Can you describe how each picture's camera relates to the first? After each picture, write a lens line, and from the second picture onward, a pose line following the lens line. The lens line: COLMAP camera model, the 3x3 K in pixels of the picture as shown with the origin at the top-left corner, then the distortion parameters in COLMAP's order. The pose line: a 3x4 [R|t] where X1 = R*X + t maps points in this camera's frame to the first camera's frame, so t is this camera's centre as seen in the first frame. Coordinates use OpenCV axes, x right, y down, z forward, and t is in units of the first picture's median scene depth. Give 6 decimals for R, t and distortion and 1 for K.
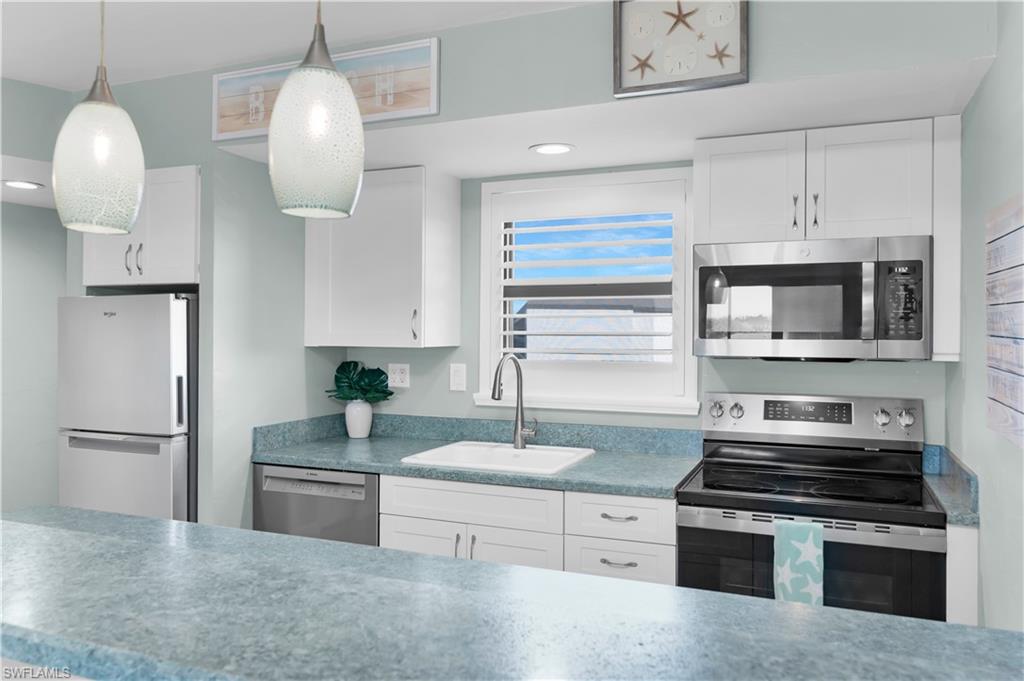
lens RADIAL K [[742.8, 0, 522.8], [0, 742.8, 320.8], [0, 0, 1]] dist [0.024888, 0.001232]
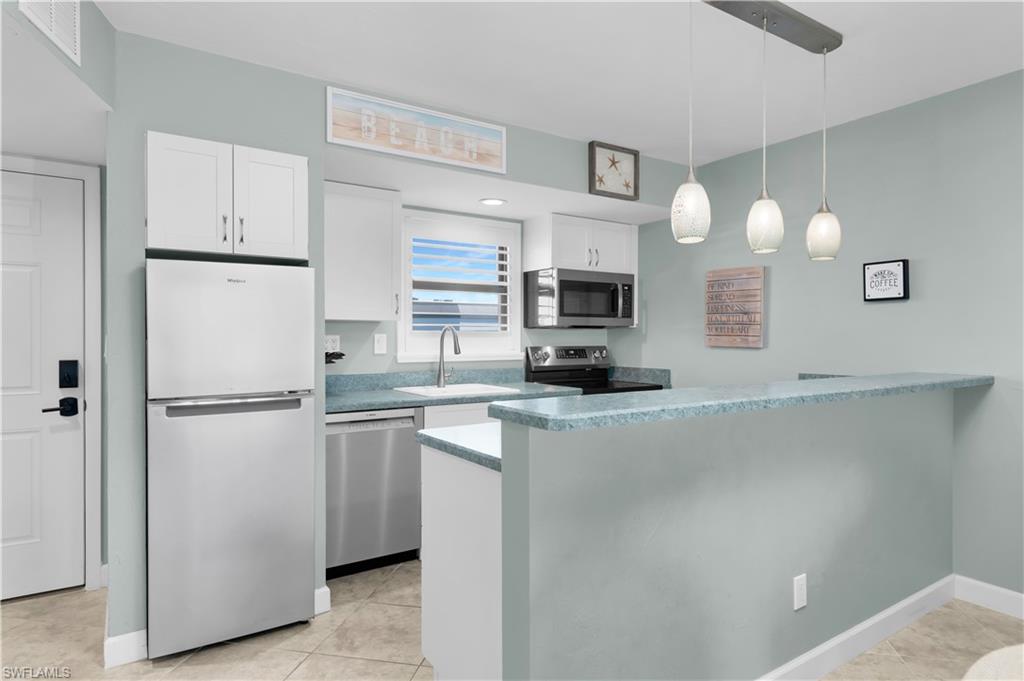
lens RADIAL K [[613.3, 0, 513.8], [0, 613.3, 340.7], [0, 0, 1]] dist [0.032101, 0.000147]
pose [[0.547384, -0.008927, 0.836834, -1.095986], [-0.012965, 0.999733, 0.019145, 0.054031], [-0.836781, -0.021330, 0.547122, 0.210111]]
